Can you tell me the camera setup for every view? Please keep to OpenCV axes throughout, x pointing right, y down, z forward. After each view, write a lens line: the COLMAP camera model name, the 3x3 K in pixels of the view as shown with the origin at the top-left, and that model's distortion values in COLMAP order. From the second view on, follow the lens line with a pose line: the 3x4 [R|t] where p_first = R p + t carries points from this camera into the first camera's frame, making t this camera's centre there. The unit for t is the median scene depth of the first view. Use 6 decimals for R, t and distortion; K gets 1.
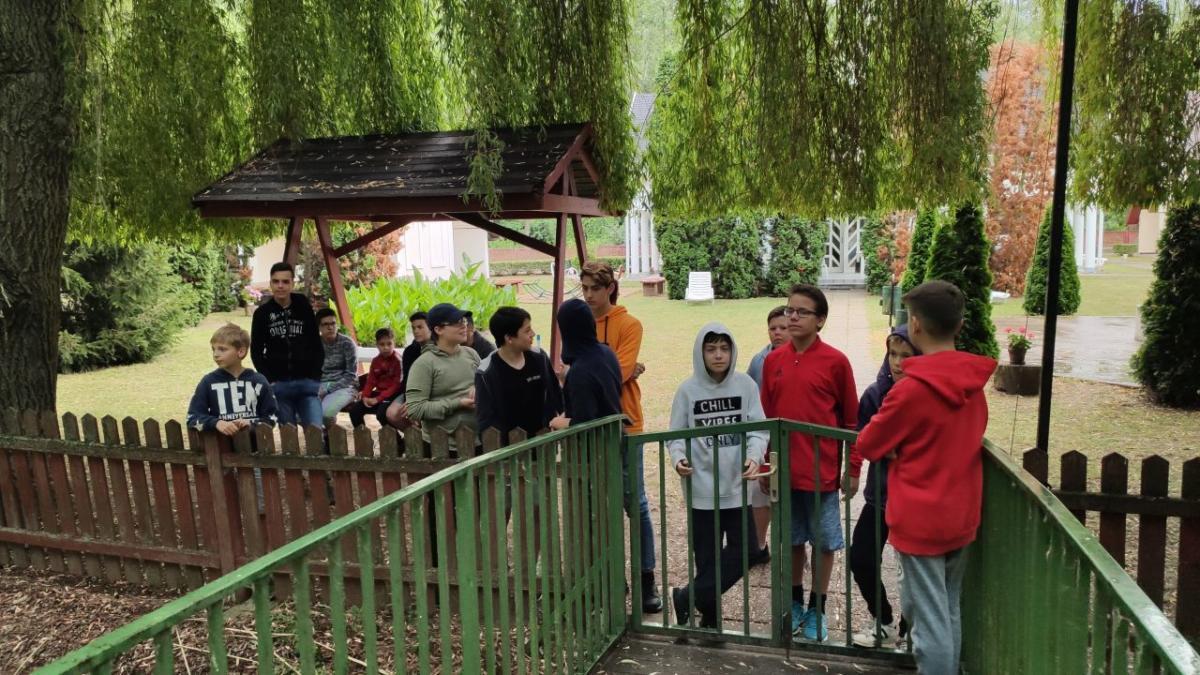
lens RADIAL K [[858.4, 0, 600.0], [0, 858.4, 337.5], [0, 0, 1]] dist [0.024446, -0.007297]
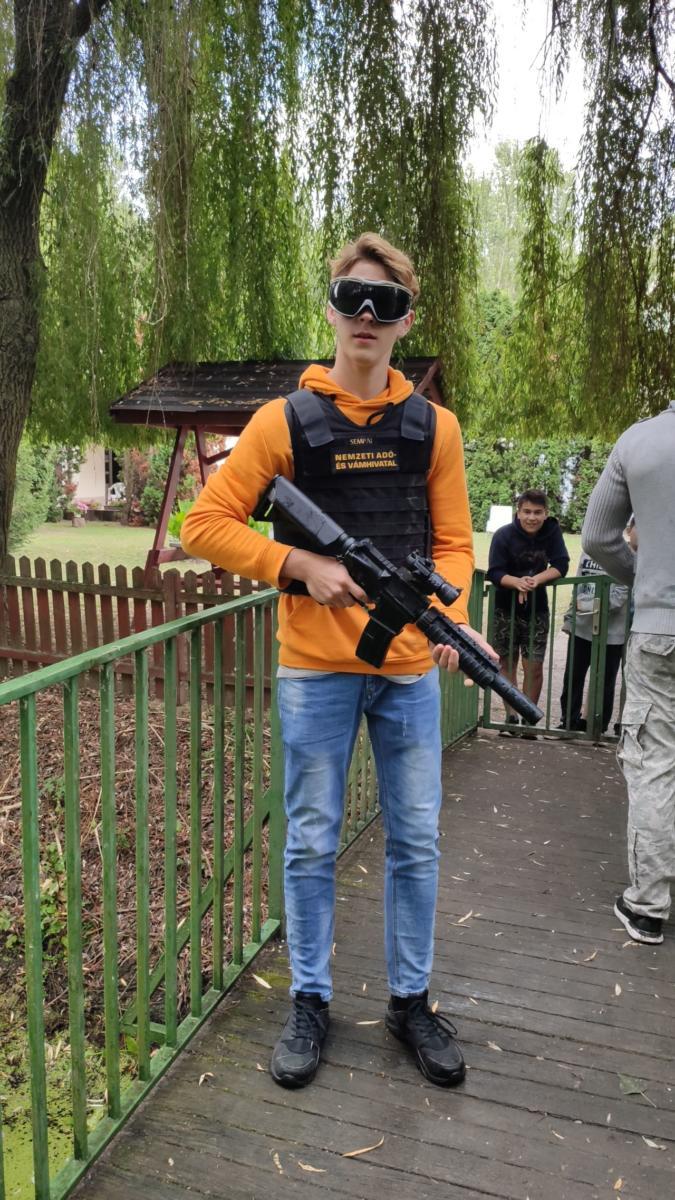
lens RADIAL K [[848.4, 0, 345.6], [0, 848.4, 585.1], [0, 0, 1]] dist [0.073662, -0.098873]
pose [[0.997297, 0.053040, -0.050854, -0.064686], [-0.052262, 0.998497, 0.016501, 0.052900], [0.051653, -0.013799, 0.998570, -0.191992]]
